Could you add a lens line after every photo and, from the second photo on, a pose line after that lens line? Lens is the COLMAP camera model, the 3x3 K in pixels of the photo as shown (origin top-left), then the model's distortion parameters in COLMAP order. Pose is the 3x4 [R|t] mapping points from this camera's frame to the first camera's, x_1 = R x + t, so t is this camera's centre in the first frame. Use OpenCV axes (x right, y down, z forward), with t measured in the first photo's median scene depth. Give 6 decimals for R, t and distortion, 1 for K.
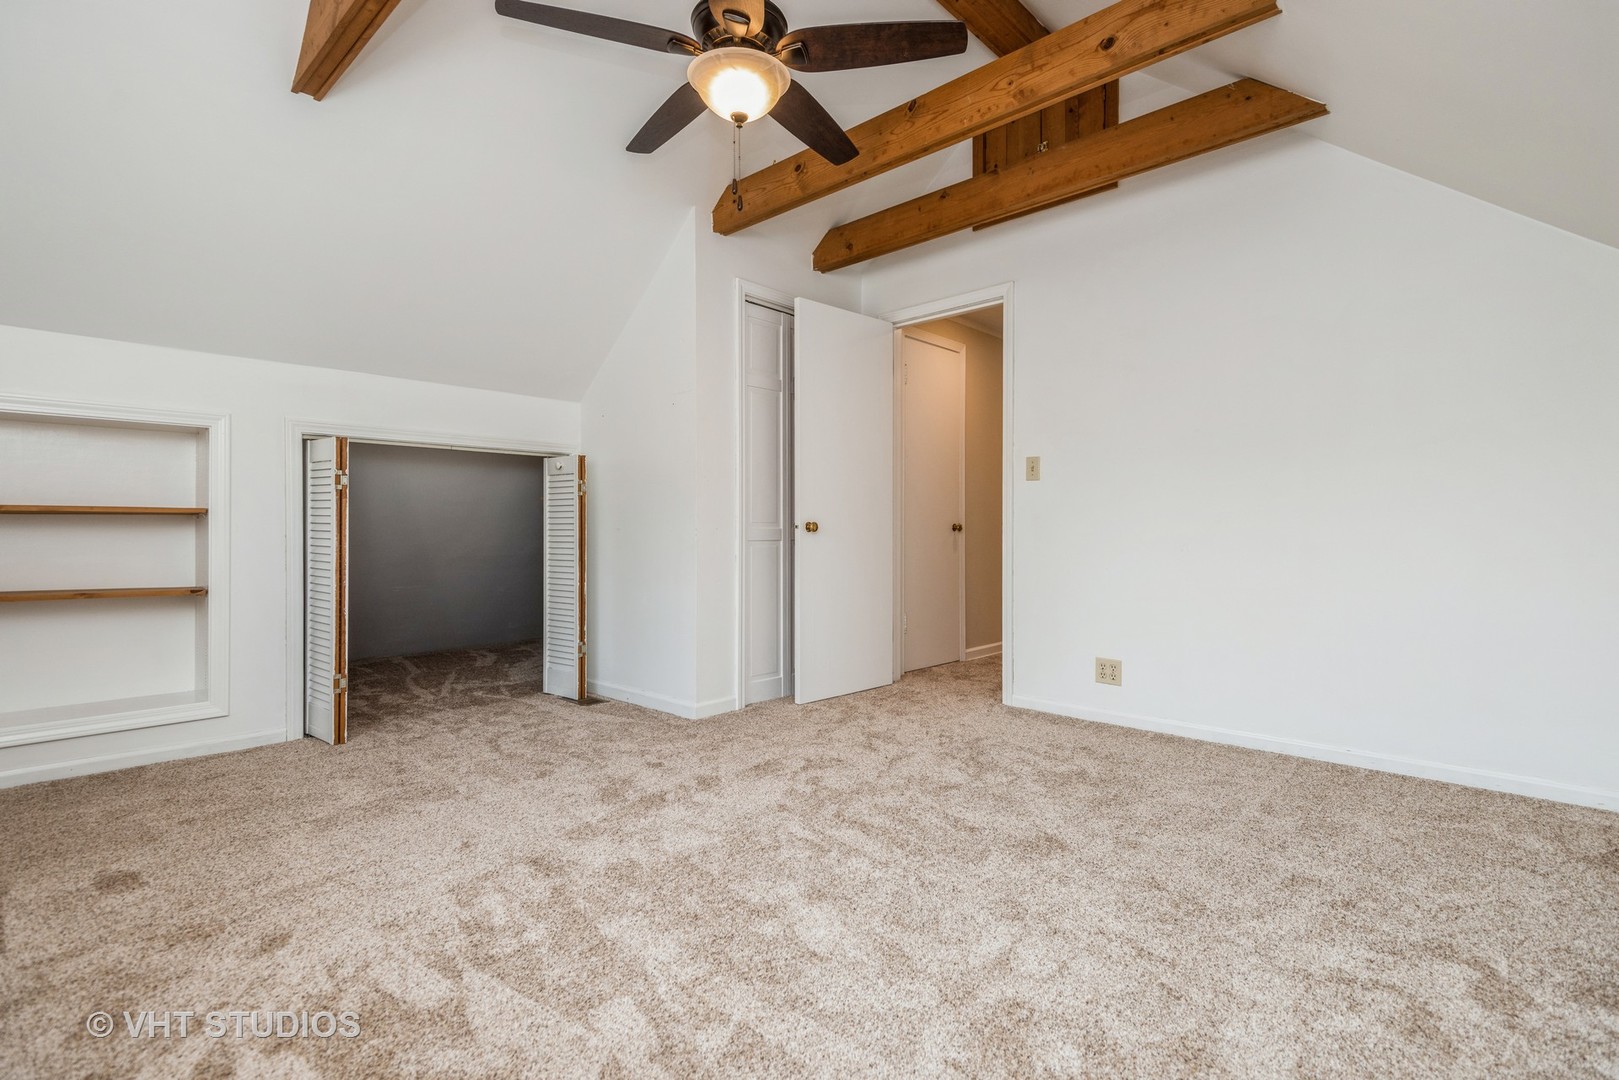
lens RADIAL K [[747.4, 0, 820.9], [0, 747.4, 531.4], [0, 0, 1]] dist [0.021166, -0.002002]
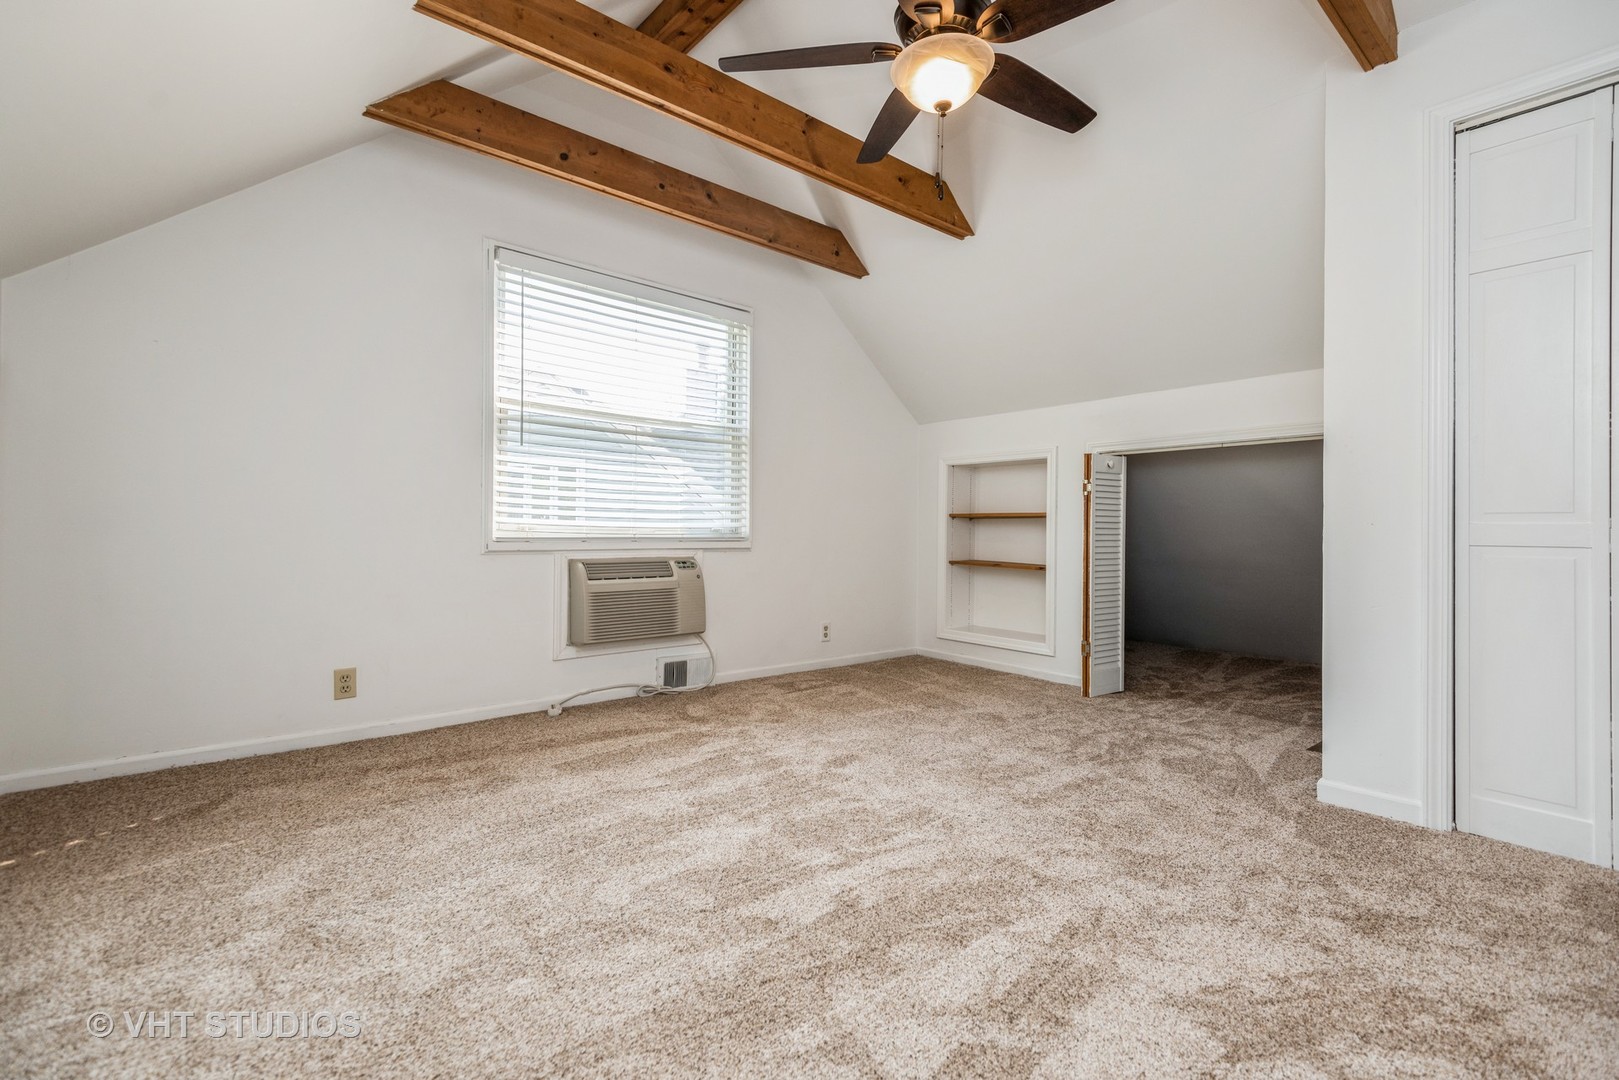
lens RADIAL K [[747.4, 0, 822.0], [0, 747.4, 536.7], [0, 0, 1]] dist [0.021166, -0.002002]
pose [[-0.134075, 0.009761, -0.990923, 0.690532], [-0.006719, 0.999920, 0.010759, 0.003835], [0.990948, 0.008100, -0.133998, 0.752384]]
